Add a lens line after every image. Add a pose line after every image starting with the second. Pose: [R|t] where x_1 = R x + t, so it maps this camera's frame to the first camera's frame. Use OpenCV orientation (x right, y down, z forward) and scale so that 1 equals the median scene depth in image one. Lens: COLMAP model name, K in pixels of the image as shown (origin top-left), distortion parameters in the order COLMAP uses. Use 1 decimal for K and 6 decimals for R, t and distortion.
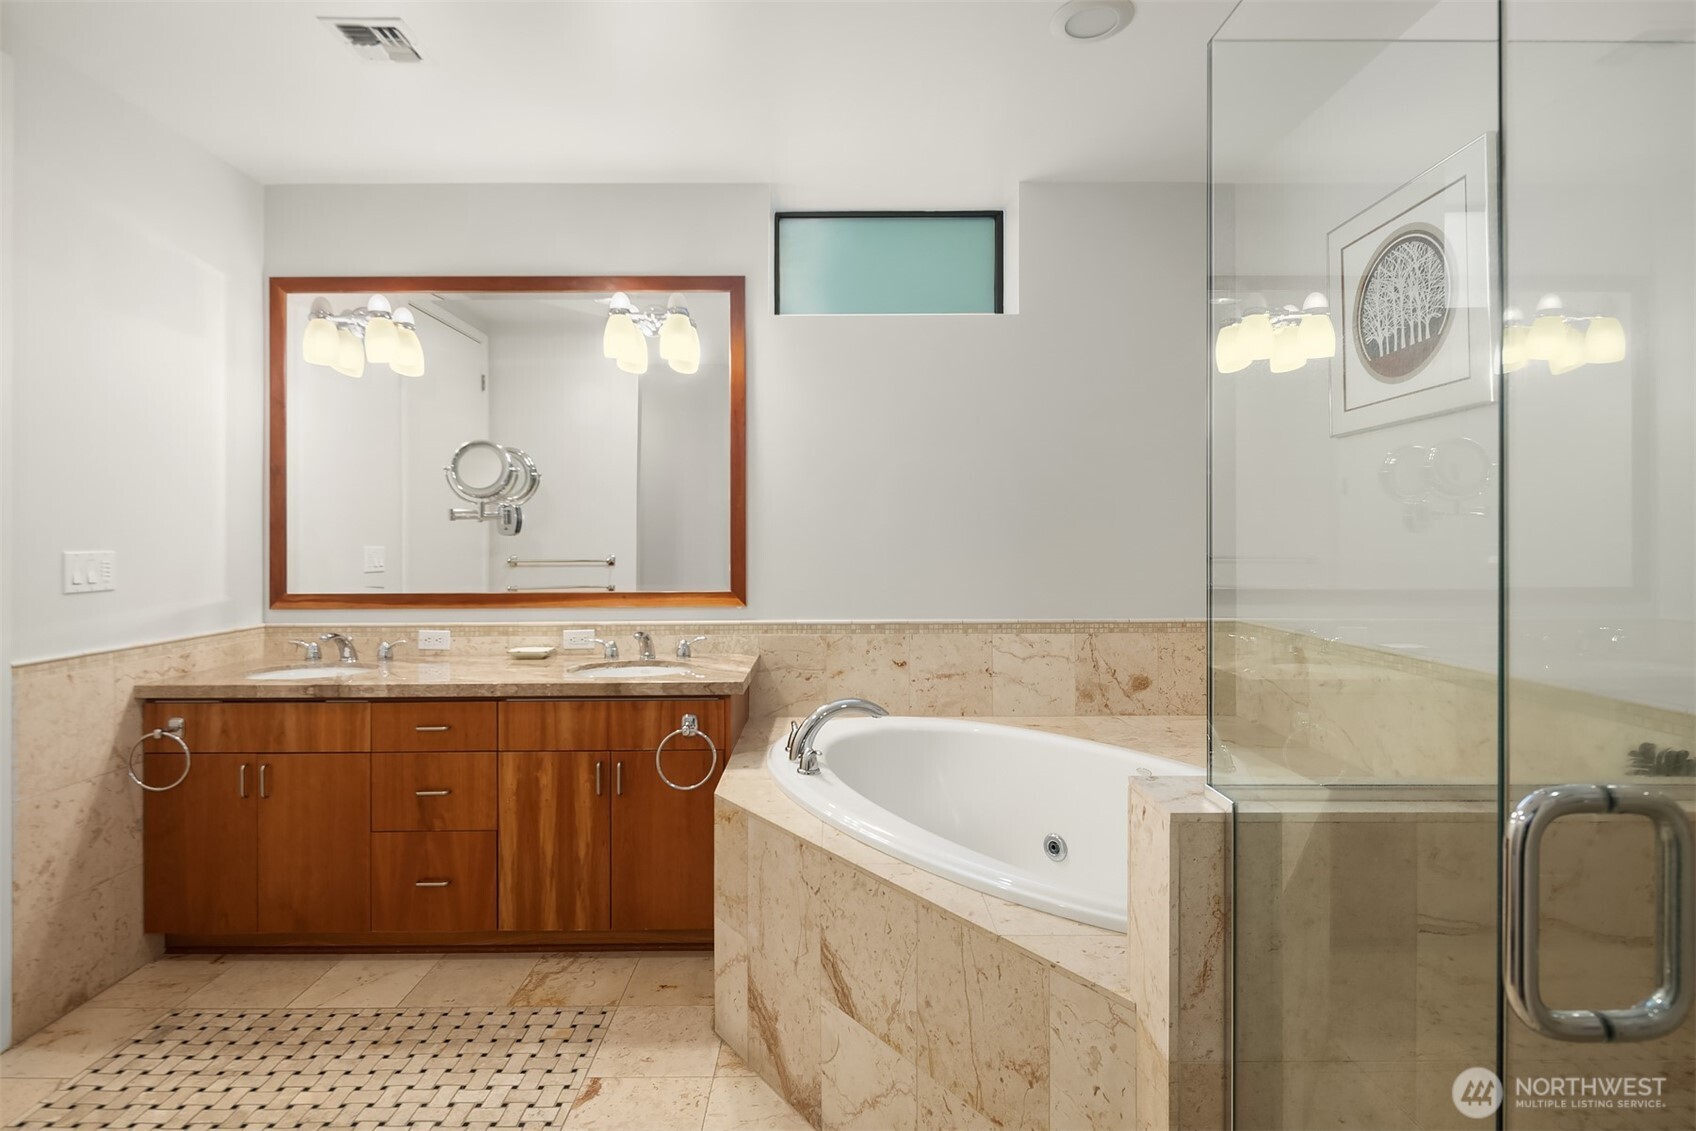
lens RADIAL K [[831.6, 0, 845.9], [0, 831.6, 552.3], [0, 0, 1]] dist [0.003669, -0.000574]
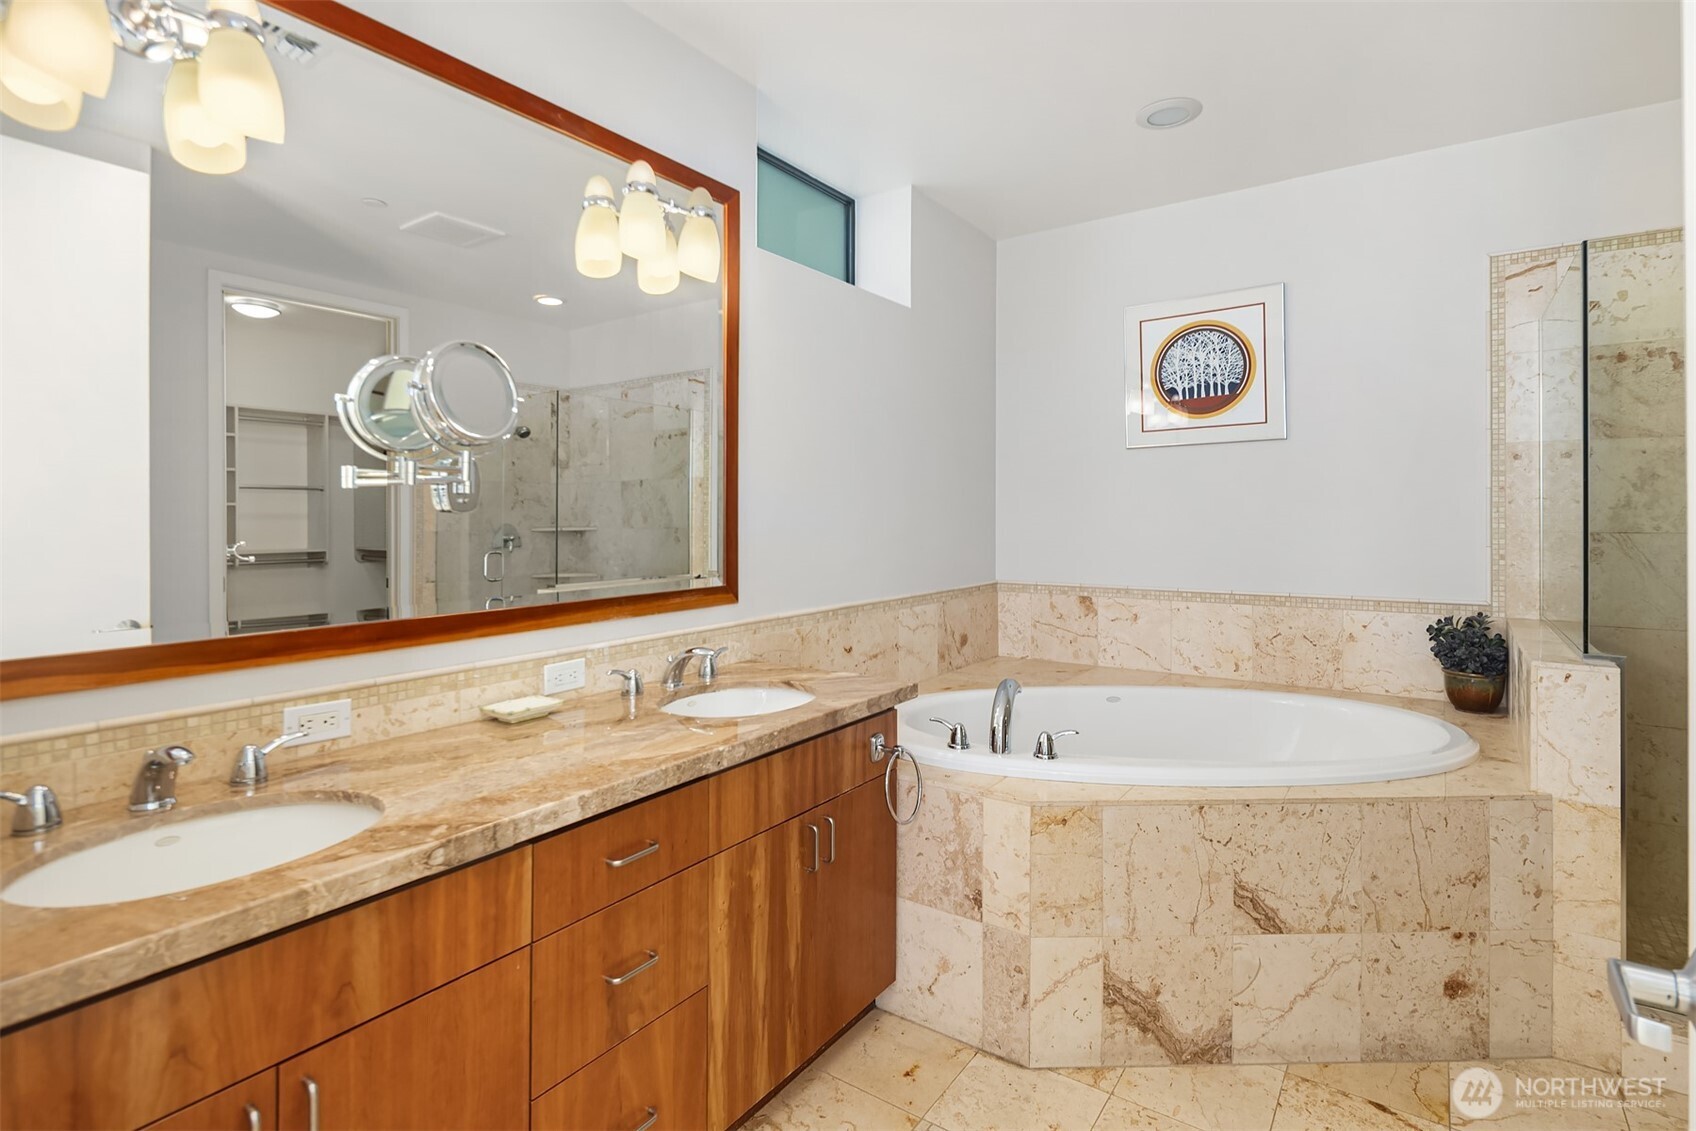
lens RADIAL K [[831.6, 0, 842.9], [0, 831.6, 521.8], [0, 0, 1]] dist [0.003669, -0.000574]
pose [[0.583487, -0.004307, 0.812111, -0.869401], [0.013092, 0.999906, -0.004104, -0.010085], [-0.812017, 0.013027, 0.583488, 0.550117]]
